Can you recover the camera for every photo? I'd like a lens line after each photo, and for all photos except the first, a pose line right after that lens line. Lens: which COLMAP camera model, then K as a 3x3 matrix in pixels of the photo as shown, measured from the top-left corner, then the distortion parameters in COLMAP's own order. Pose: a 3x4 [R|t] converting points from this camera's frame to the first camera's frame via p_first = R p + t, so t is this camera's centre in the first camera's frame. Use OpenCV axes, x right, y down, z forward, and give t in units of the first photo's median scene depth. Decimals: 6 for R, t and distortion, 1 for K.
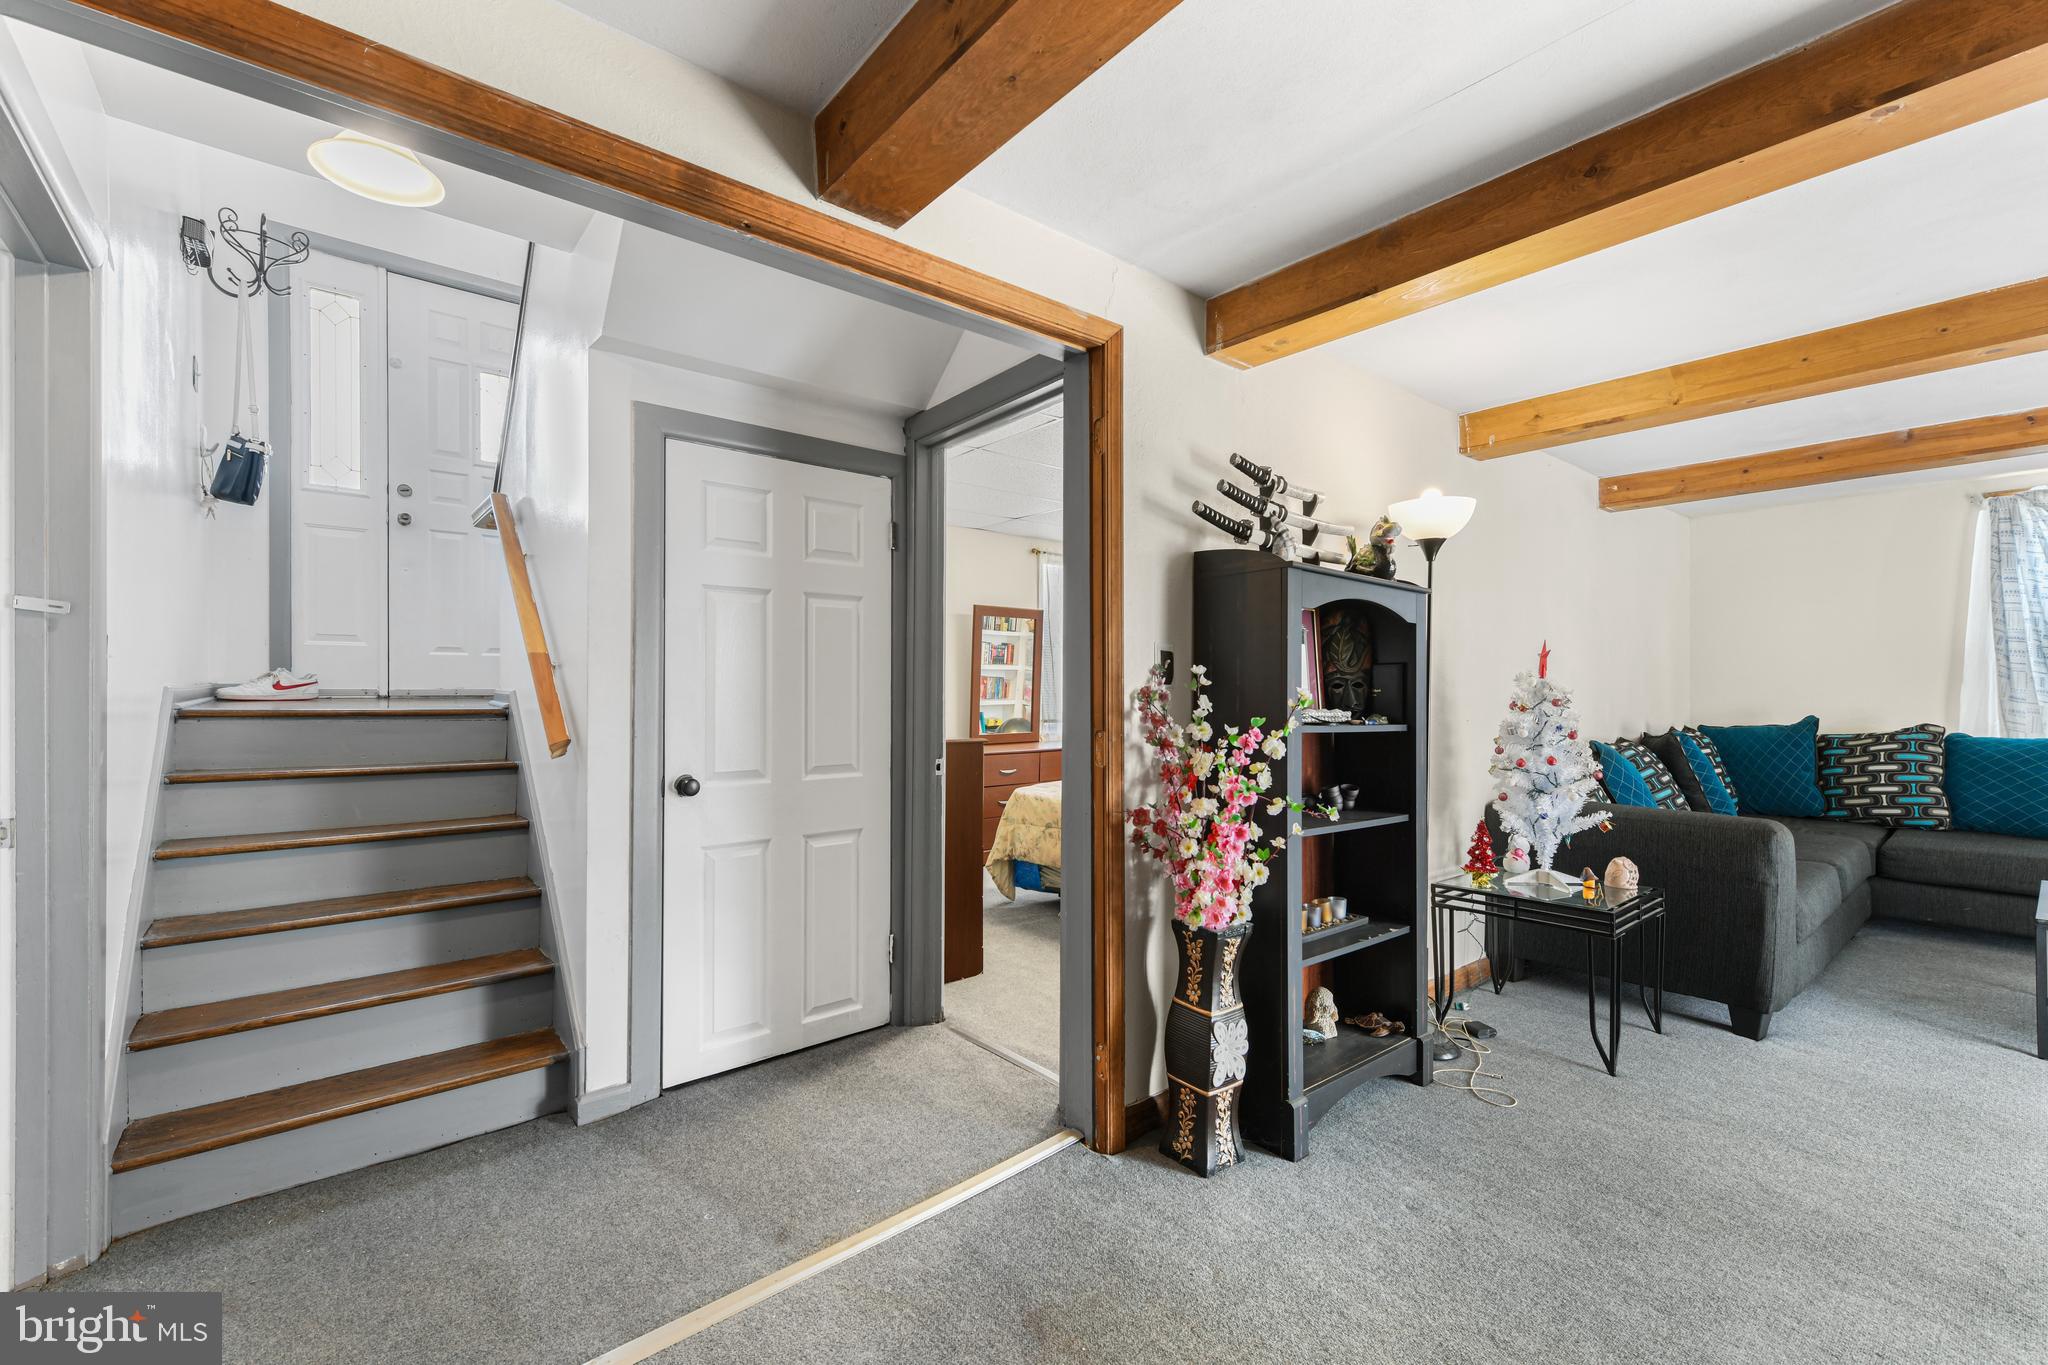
lens RADIAL K [[863.9, 0, 1023.8], [0, 863.9, 691.0], [0, 0, 1]] dist [-0.001540, -0.000079]
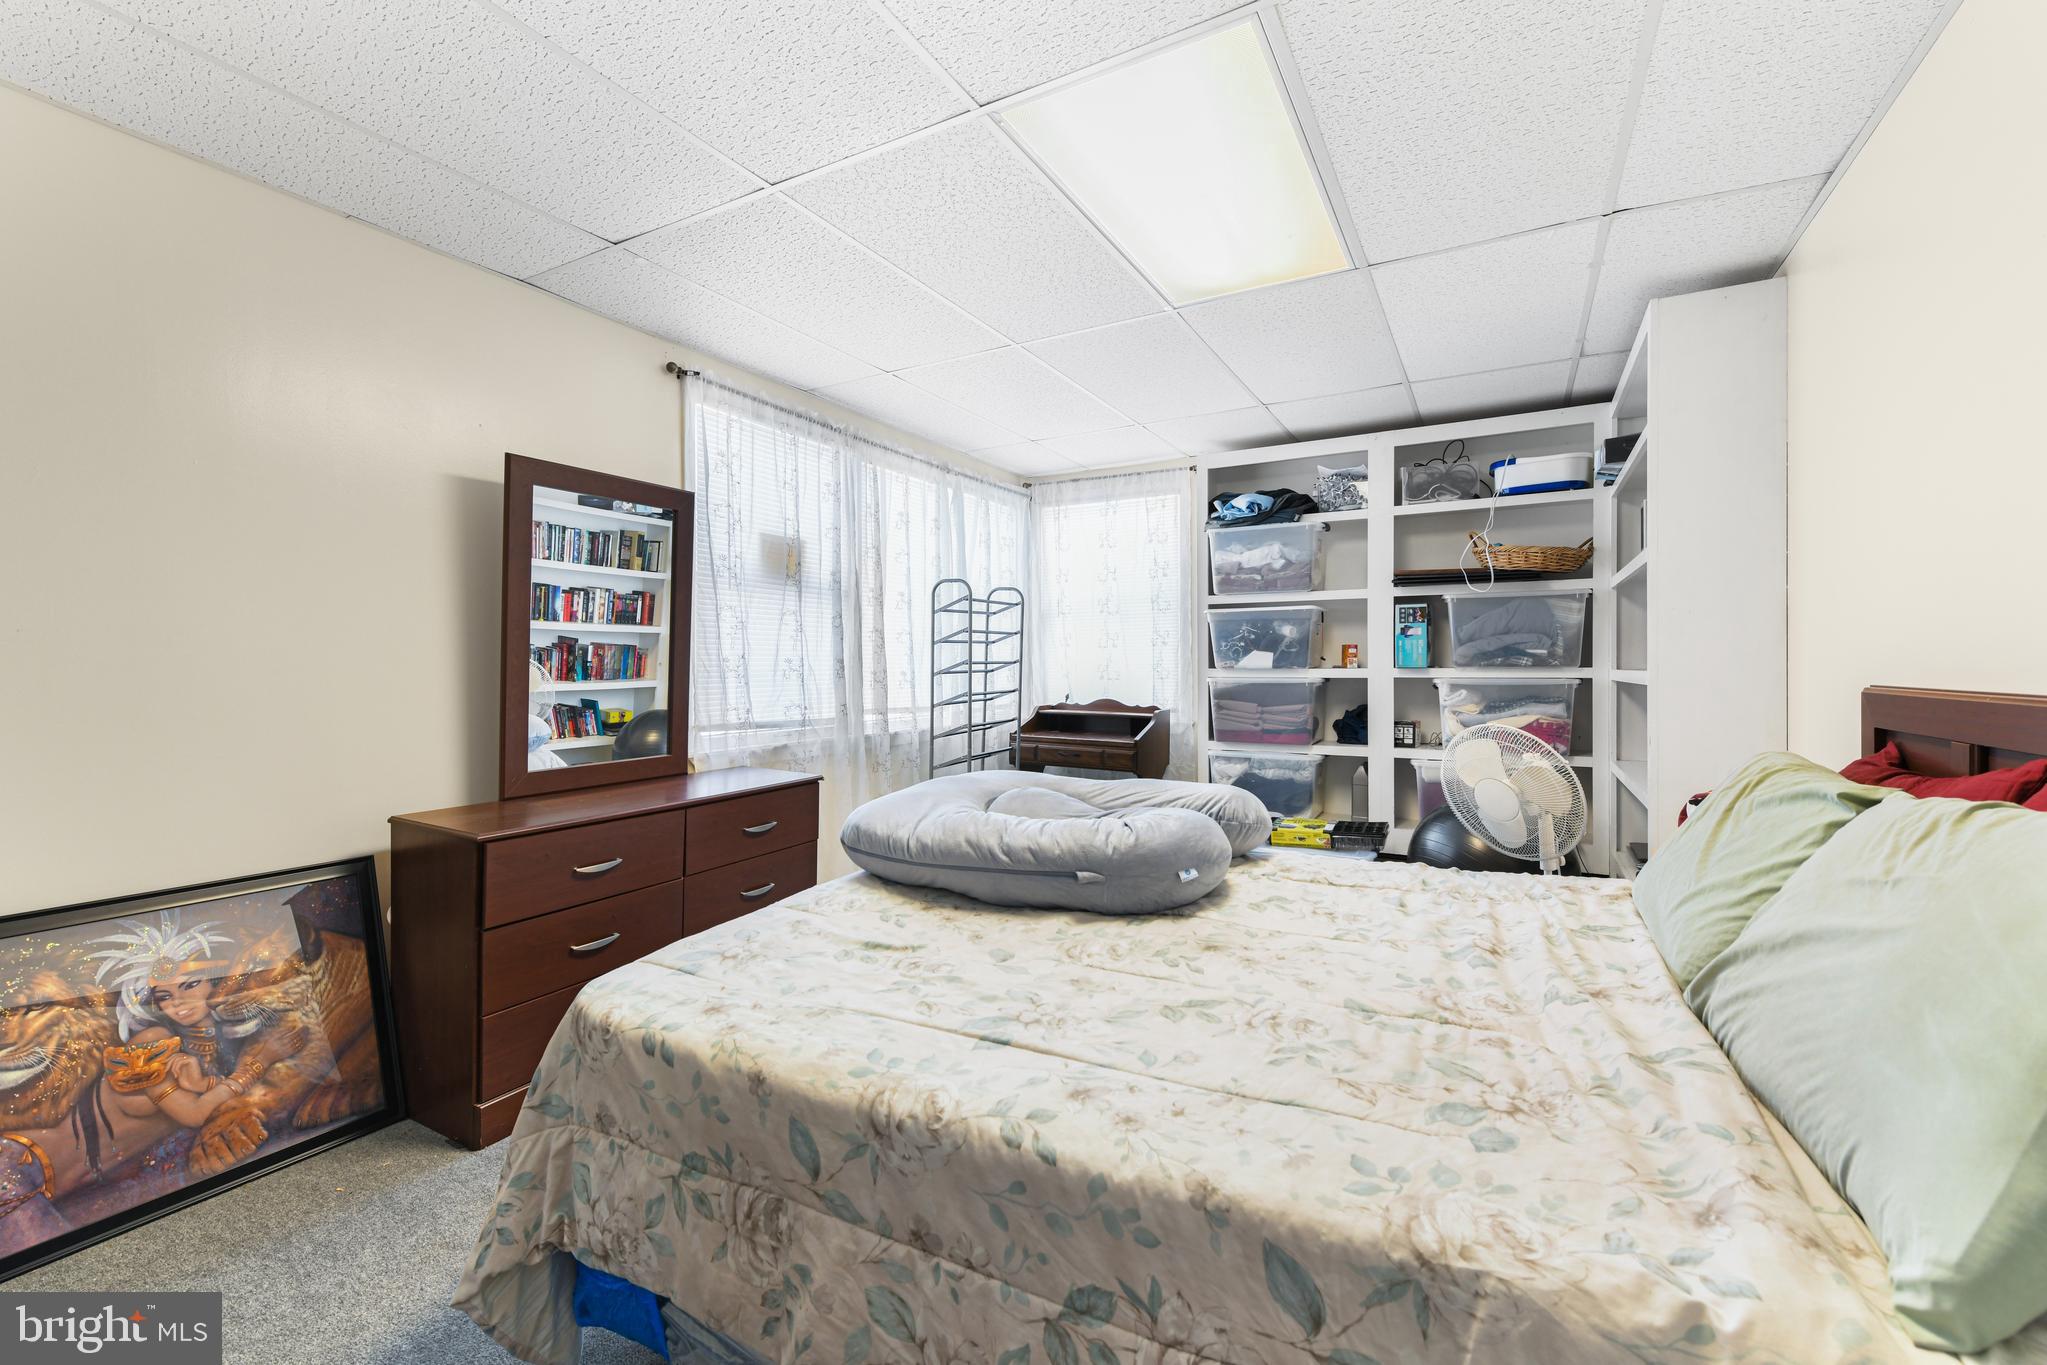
lens RADIAL K [[863.5, 0, 1024.0], [0, 863.5, 673.6], [0, 0, 1]] dist [-0.001540, -0.000079]
pose [[0.931983, -0.004140, 0.362477, 0.012644], [0.001192, 0.999964, 0.008357, 0.000204], [-0.362499, -0.007356, 0.931955, 0.323671]]
